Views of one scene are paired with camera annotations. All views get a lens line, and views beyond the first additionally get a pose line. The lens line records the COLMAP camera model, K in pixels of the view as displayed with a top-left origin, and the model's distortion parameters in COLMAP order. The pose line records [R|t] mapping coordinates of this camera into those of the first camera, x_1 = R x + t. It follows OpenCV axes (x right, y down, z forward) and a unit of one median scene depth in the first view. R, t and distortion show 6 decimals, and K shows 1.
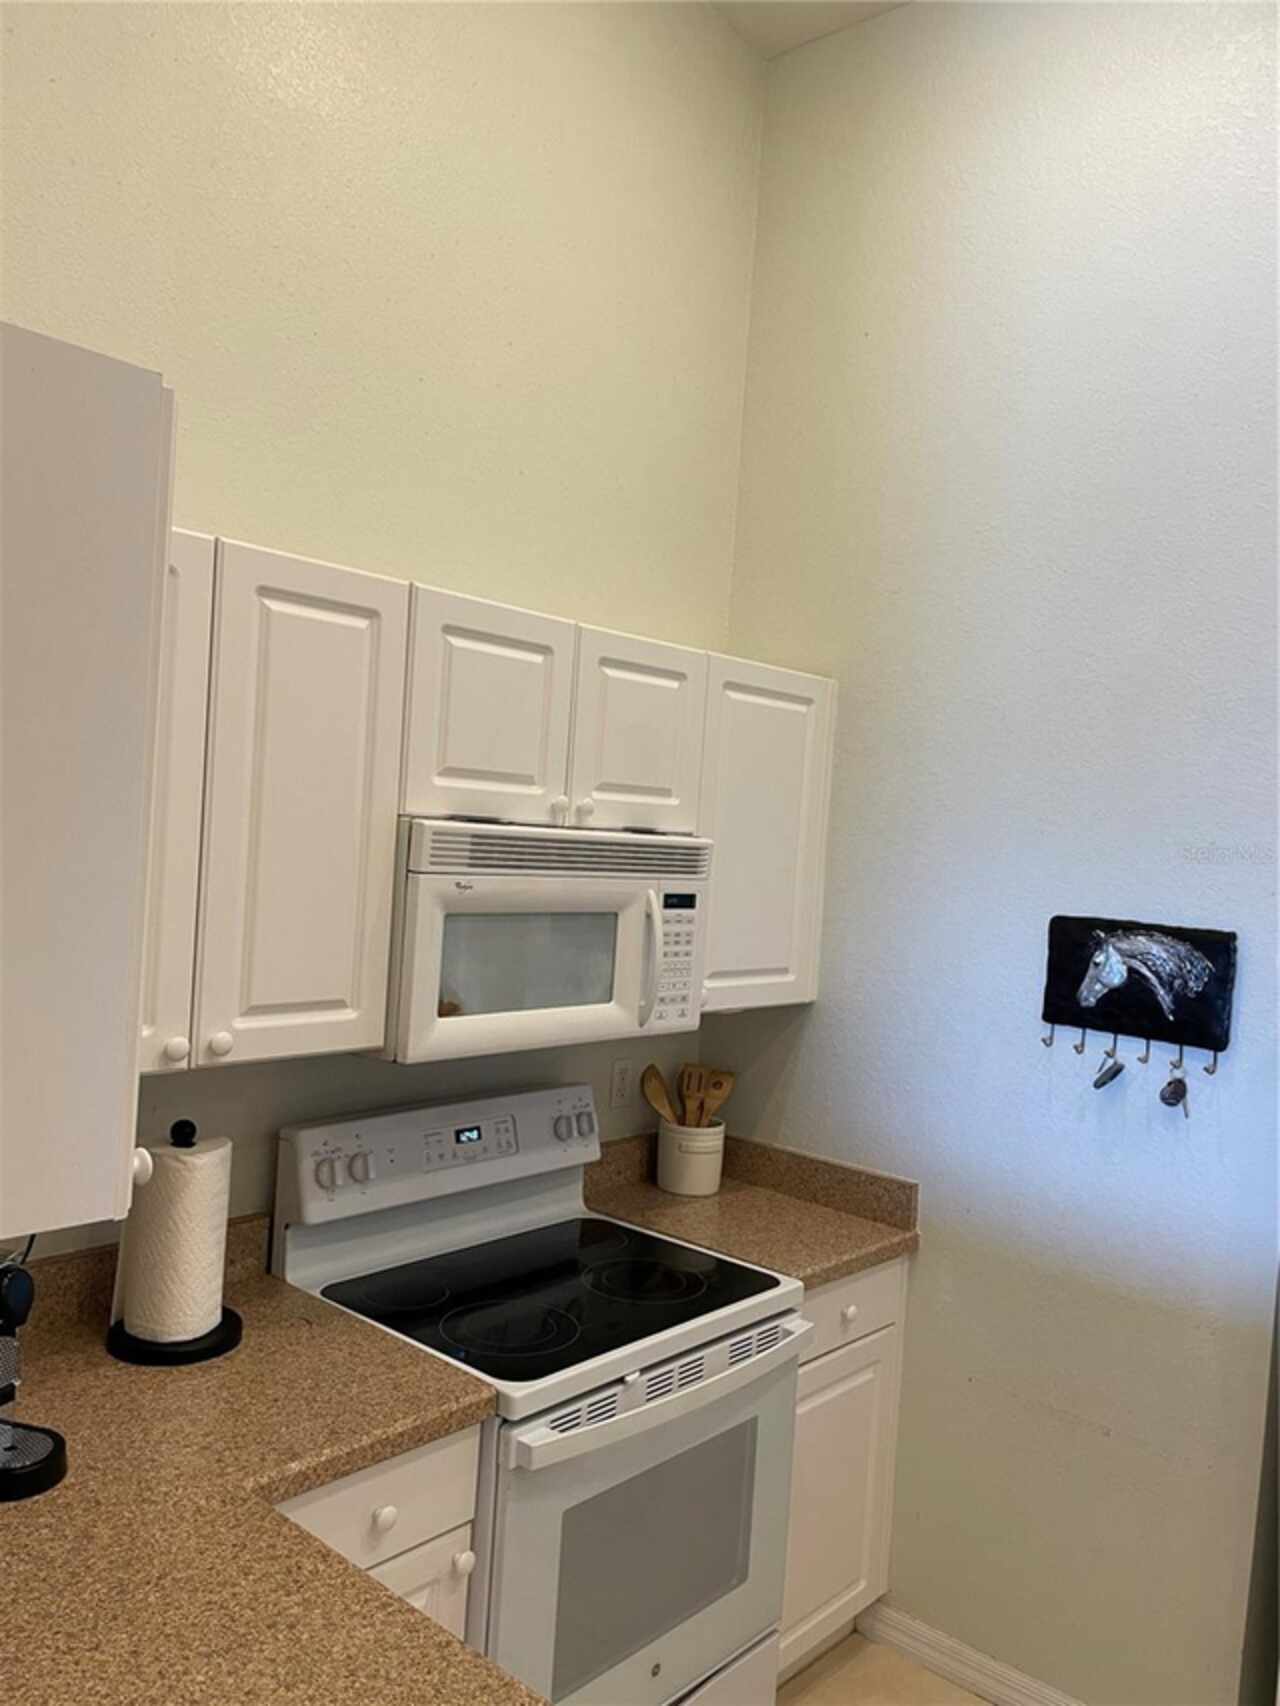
lens RADIAL K [[1281.7, 0, 633.3], [0, 1281.7, 857.8], [0, 0, 1]] dist [0.116357, -0.170425]
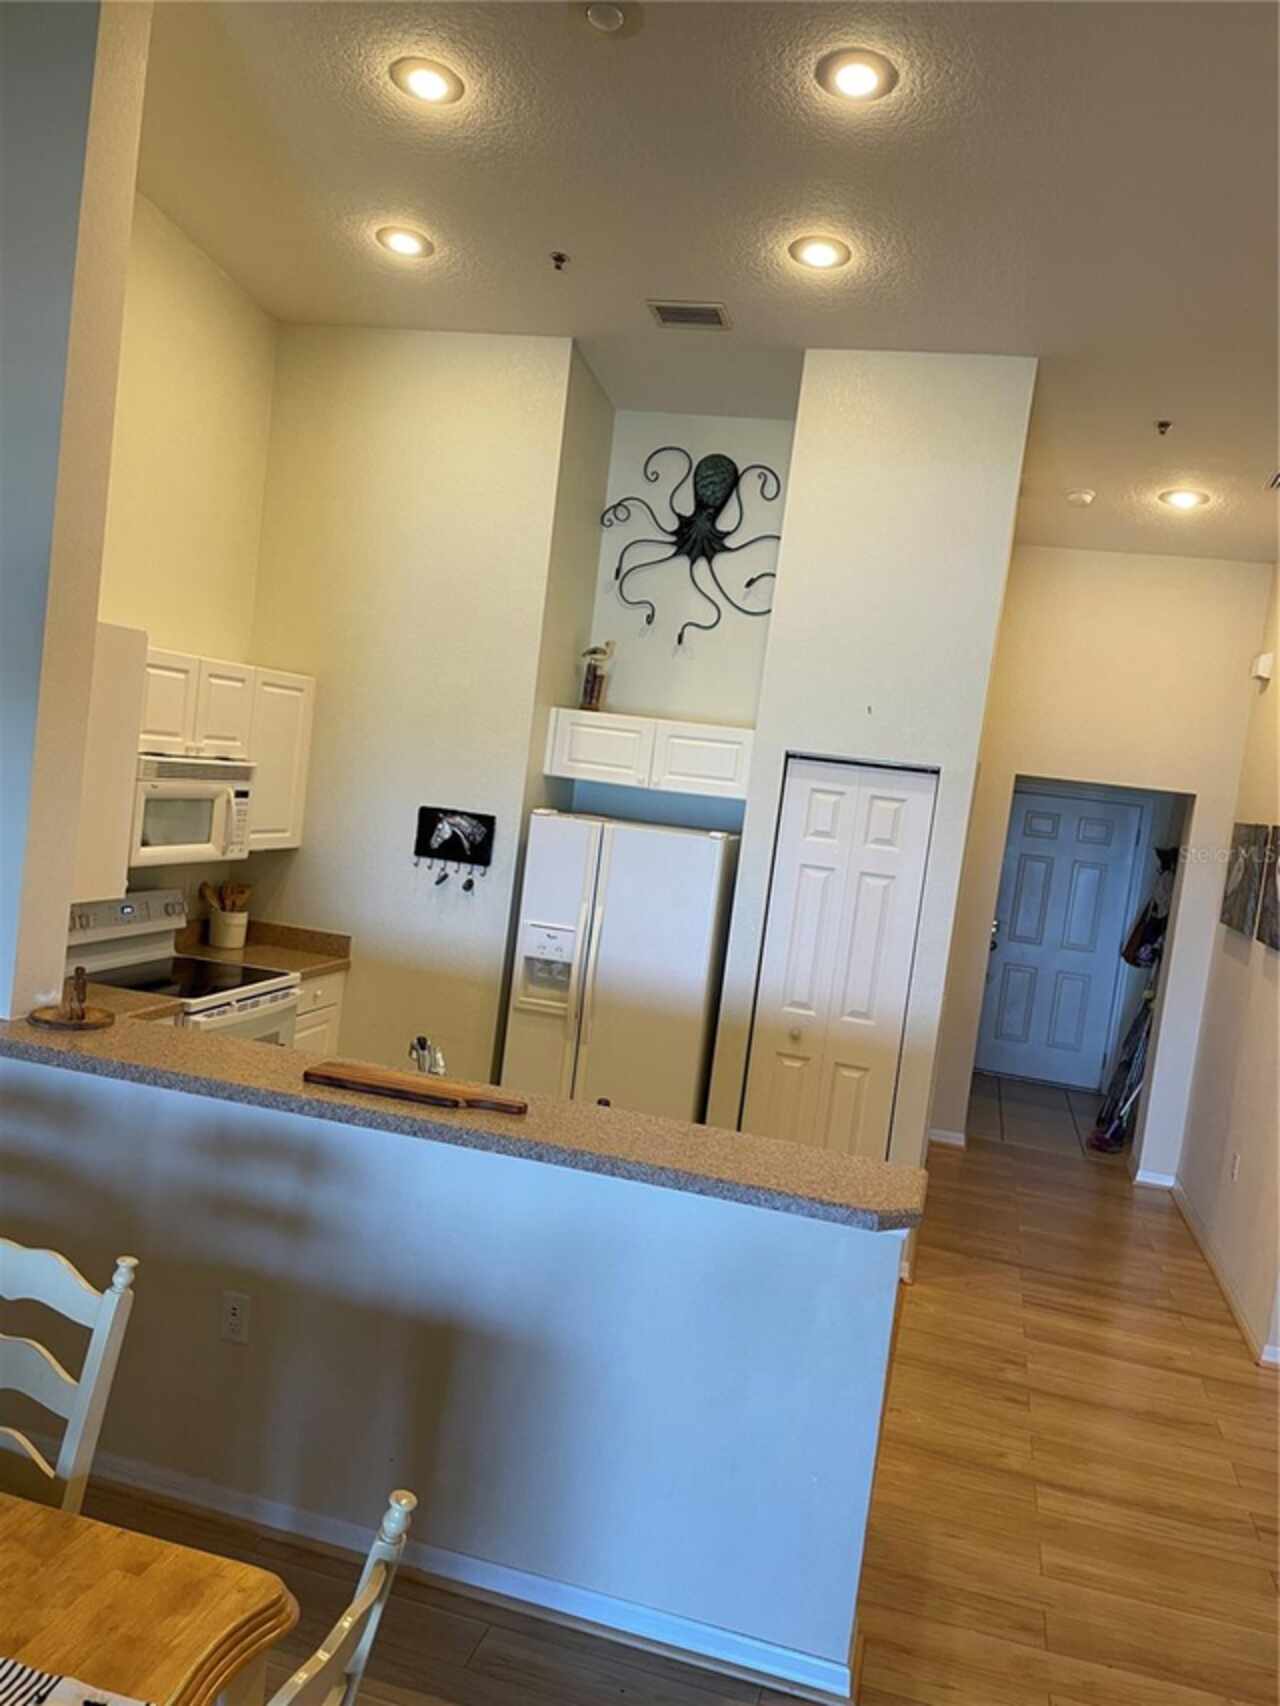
lens RADIAL K [[1281.7, 0, 633.3], [0, 1281.7, 857.8], [0, 0, 1]] dist [0.116357, -0.170425]
pose [[0.893584, 0.008596, 0.448814, -0.329623], [-0.051790, 0.995114, 0.084055, -0.070324], [-0.445899, -0.098355, 0.889663, -1.102952]]
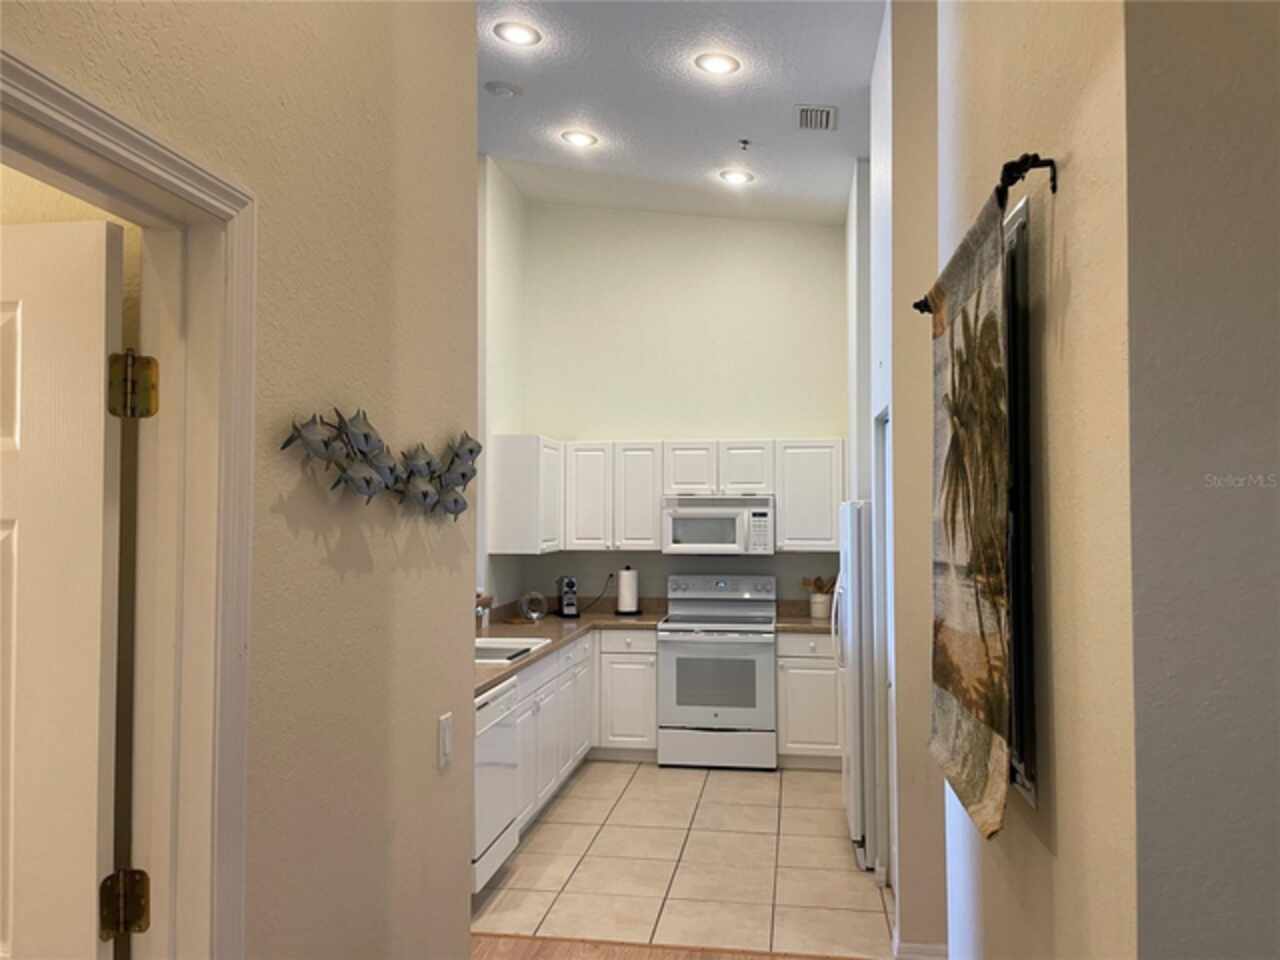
lens RADIAL K [[961.7, 0, 640.0], [0, 961.7, 480.0], [0, 0, 1]] dist [0.116357, -0.170425]
pose [[0.537706, -0.094602, -0.837809, 2.015532], [0.016846, 0.994692, -0.101504, 0.196552], [0.842964, 0.040466, 0.536445, -0.628698]]
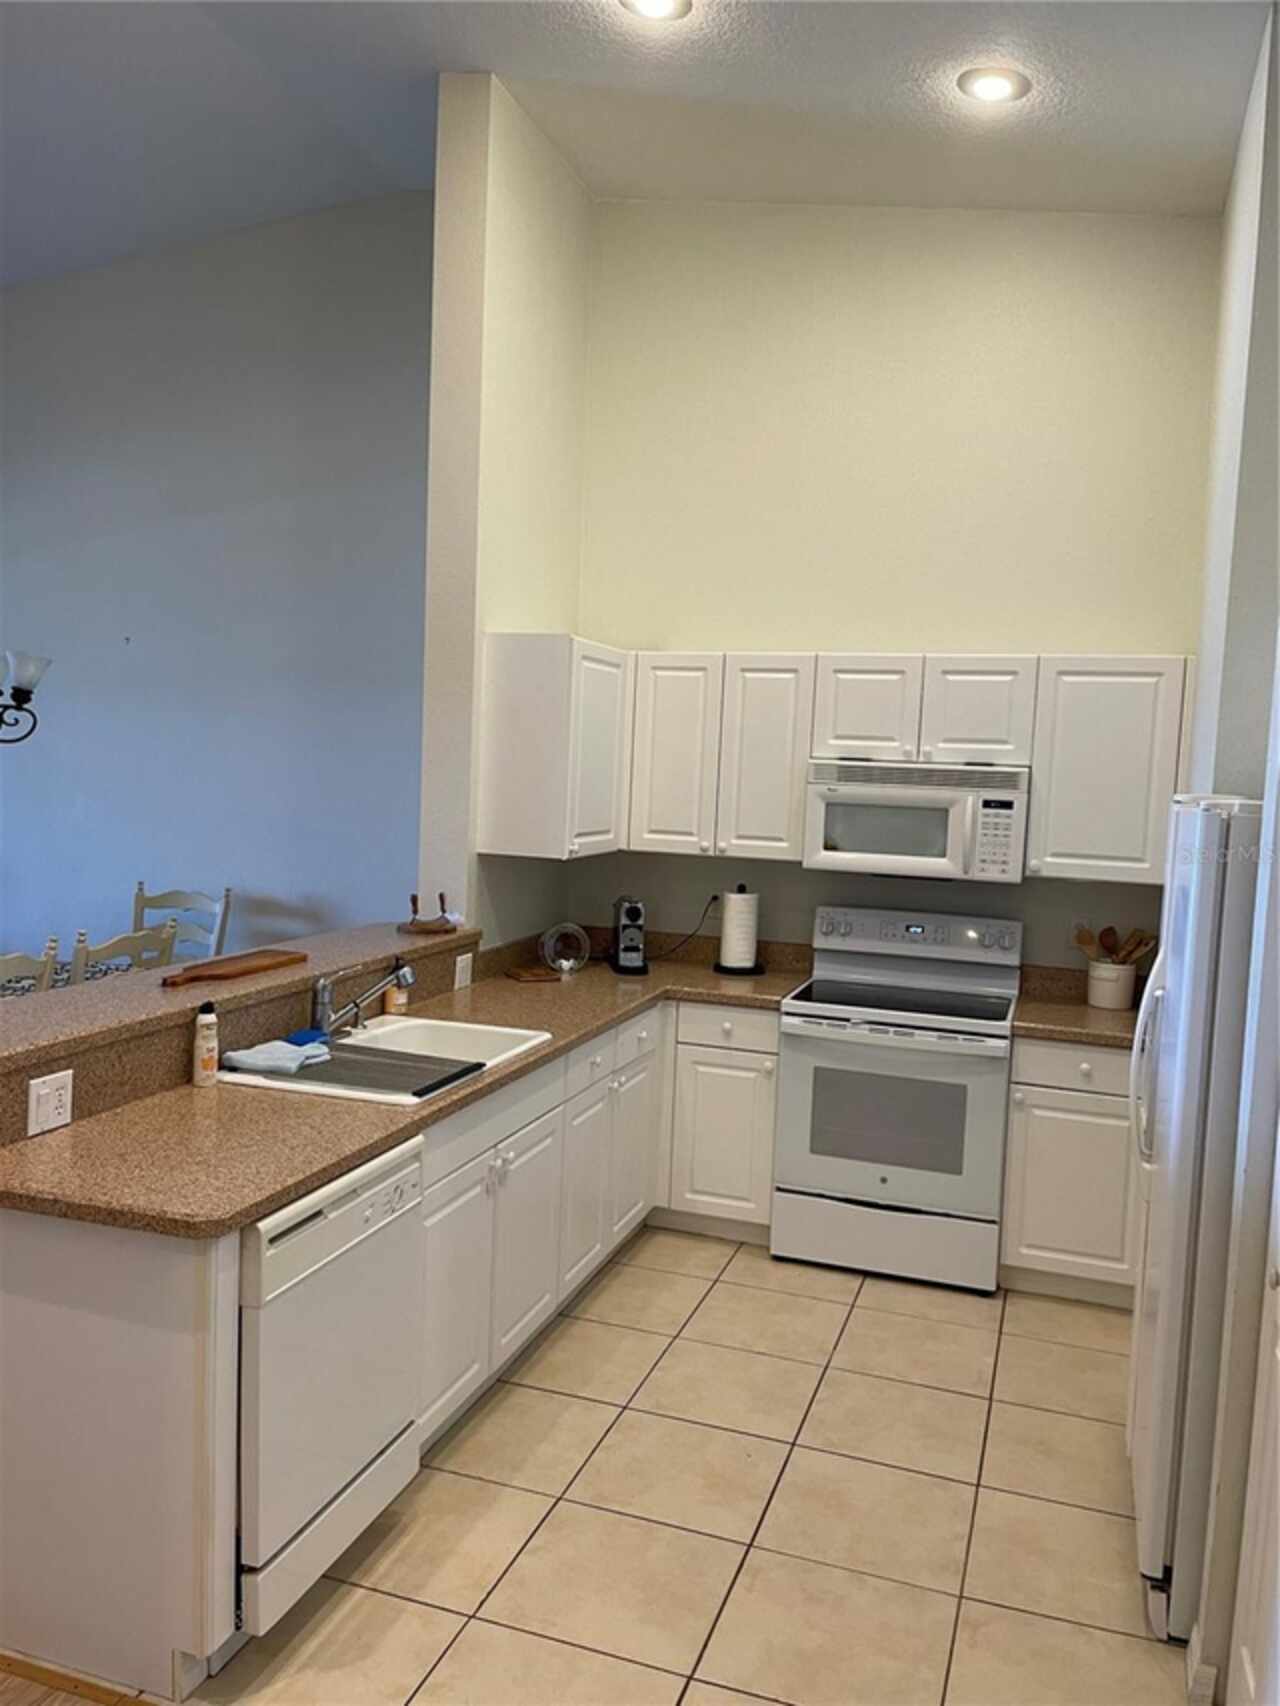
lens RADIAL K [[1281.7, 0, 633.3], [0, 1281.7, 857.8], [0, 0, 1]] dist [0.116357, -0.170425]
pose [[0.386544, 0.021675, -0.922016, 1.462995], [-0.038249, 0.999240, 0.007455, 0.112201], [0.921478, 0.032385, 0.387079, -0.117414]]
